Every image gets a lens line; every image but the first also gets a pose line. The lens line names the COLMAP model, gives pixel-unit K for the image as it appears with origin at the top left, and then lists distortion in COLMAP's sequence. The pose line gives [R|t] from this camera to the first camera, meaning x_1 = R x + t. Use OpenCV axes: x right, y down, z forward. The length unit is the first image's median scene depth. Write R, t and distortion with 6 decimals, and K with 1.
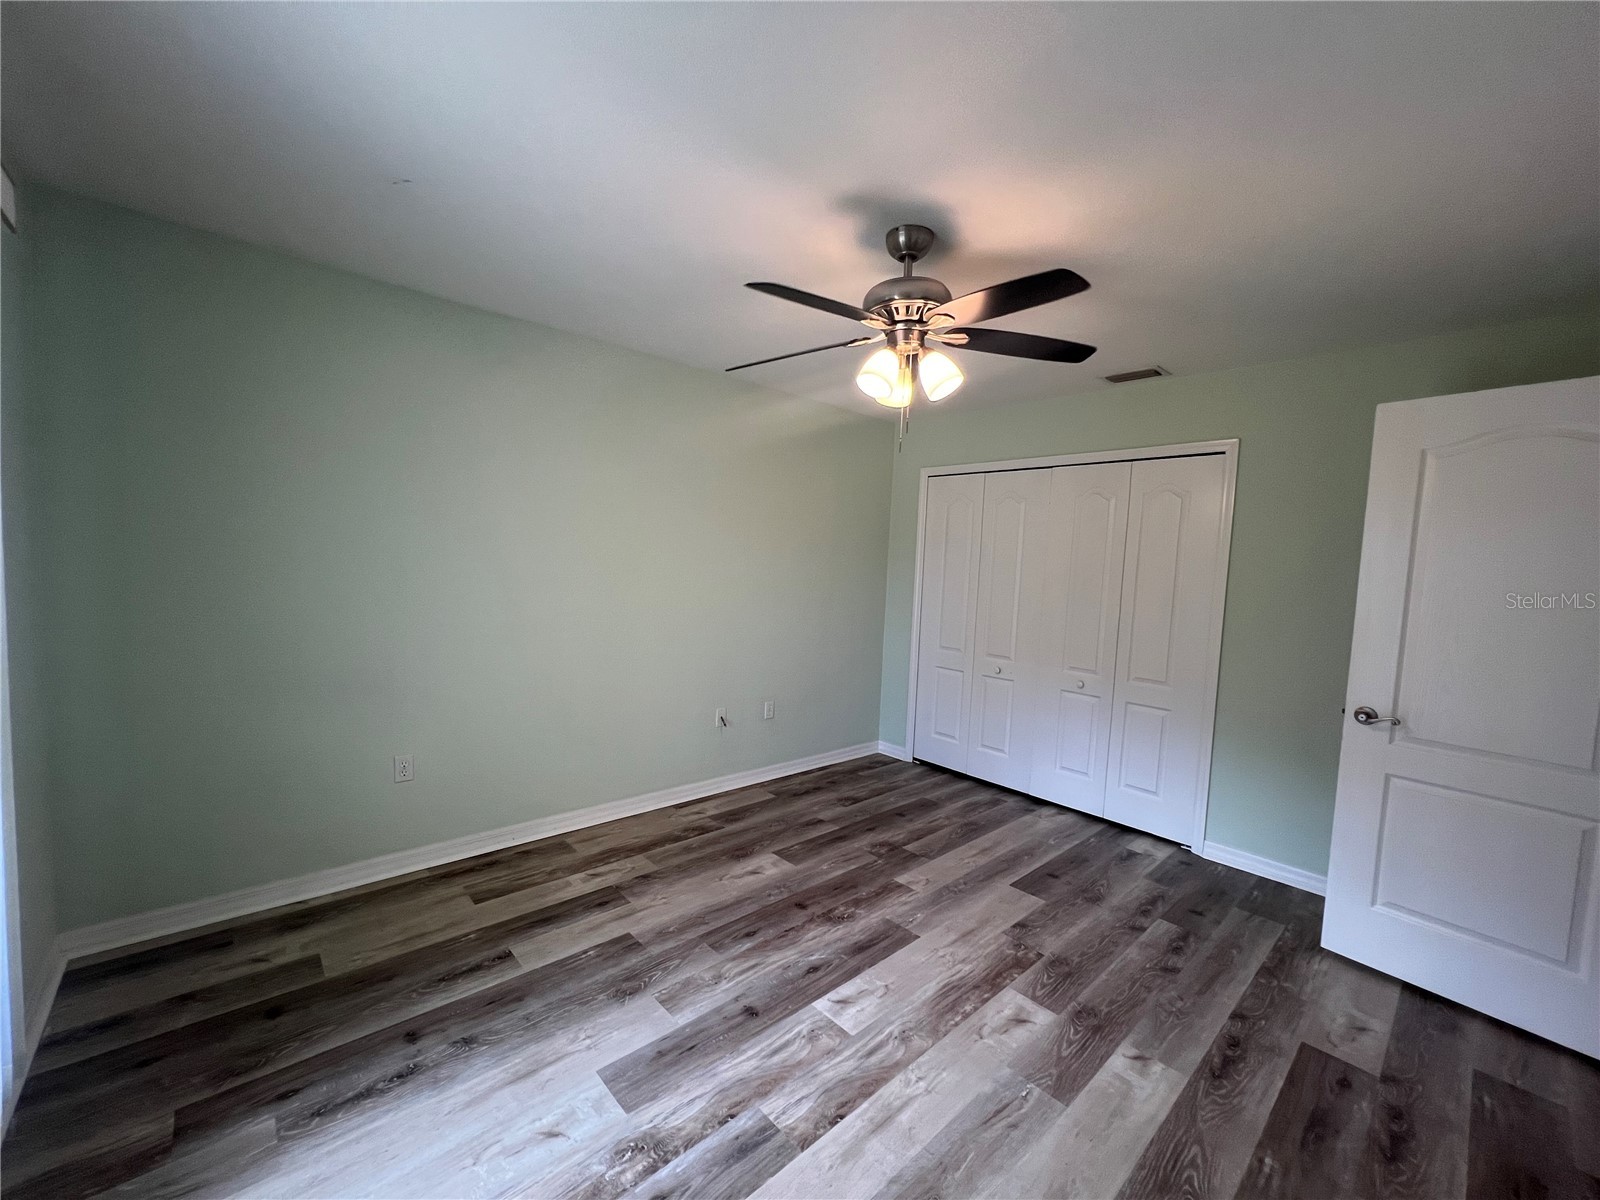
lens RADIAL K [[639.5, 0, 815.1], [0, 639.5, 597.4], [0, 0, 1]] dist [-0.002586, 0.000129]
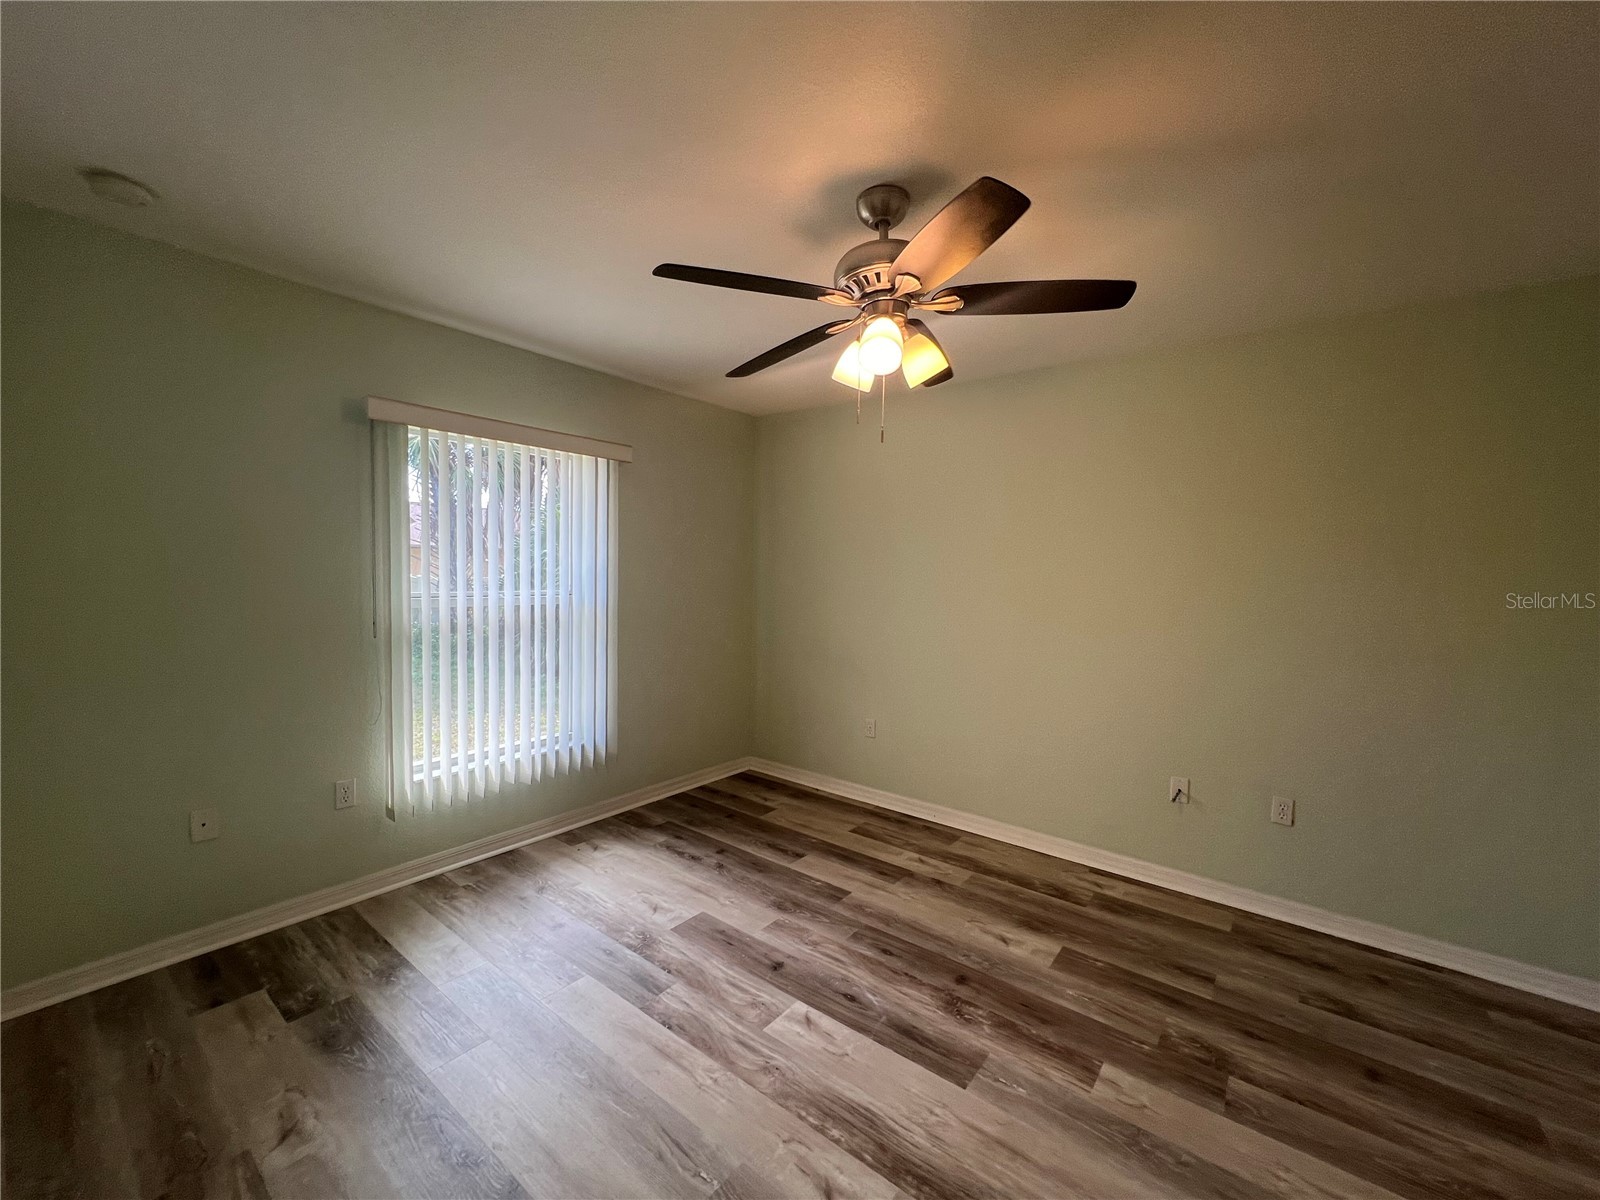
lens RADIAL K [[641.6, 0, 797.6], [0, 641.6, 601.2], [0, 0, 1]] dist [-0.004042, 0.000904]
pose [[0.156605, 0.008629, -0.987624, 0.890659], [-0.072715, 0.997349, -0.002816, -0.005291], [0.984981, 0.072256, 0.156817, 0.692907]]
